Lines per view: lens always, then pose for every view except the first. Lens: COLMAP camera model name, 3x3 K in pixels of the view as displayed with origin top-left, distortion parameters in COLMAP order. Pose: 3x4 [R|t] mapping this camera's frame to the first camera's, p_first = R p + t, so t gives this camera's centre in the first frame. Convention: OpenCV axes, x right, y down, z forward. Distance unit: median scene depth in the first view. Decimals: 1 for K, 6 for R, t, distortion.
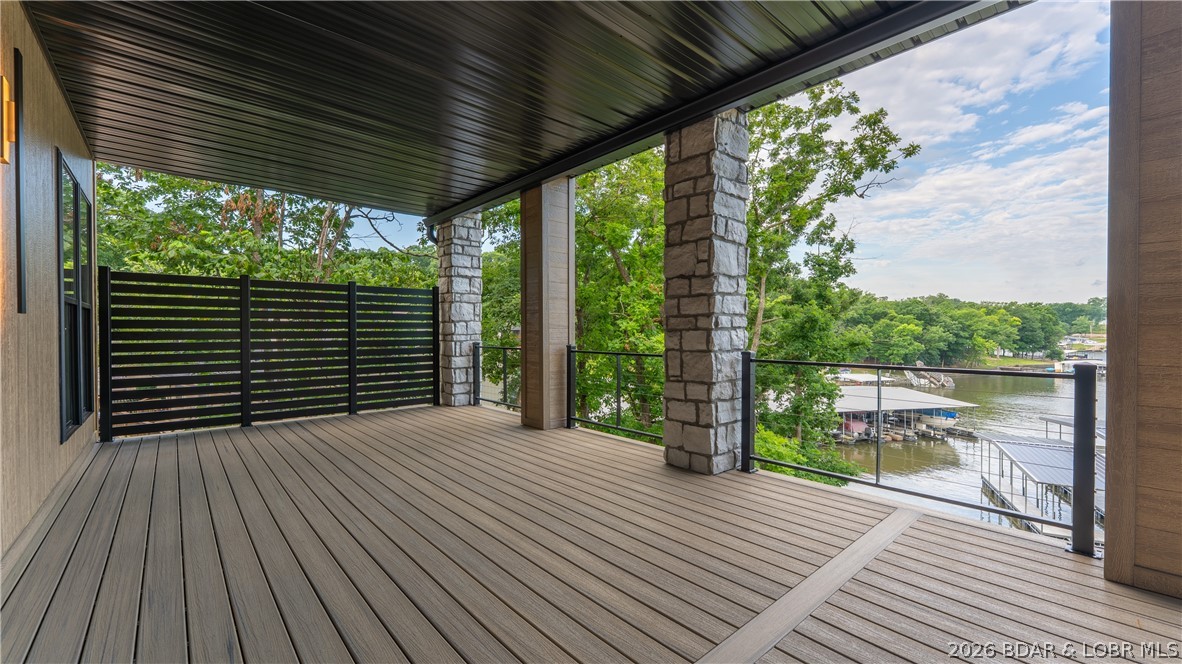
lens RADIAL K [[475.5, 0, 591.0], [0, 475.5, 332.0], [0, 0, 1]] dist [0.018625, -0.000084]
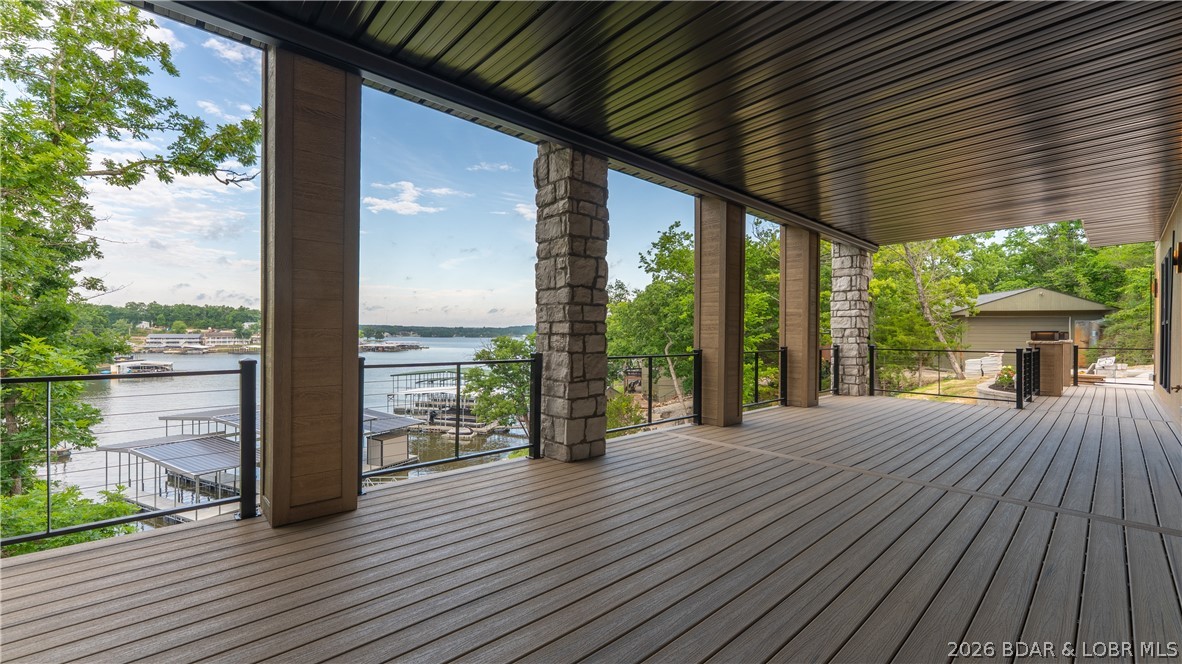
lens RADIAL K [[459.0, 0, 591.0], [0, 459.0, 332.0], [0, 0, 1]] dist [-0.001471, -0.000096]
pose [[-0.000531, 0.008750, 0.999962, -0.819602], [-0.005375, 0.999947, -0.008753, -0.000485], [-0.999985, -0.005379, -0.000484, 0.918601]]
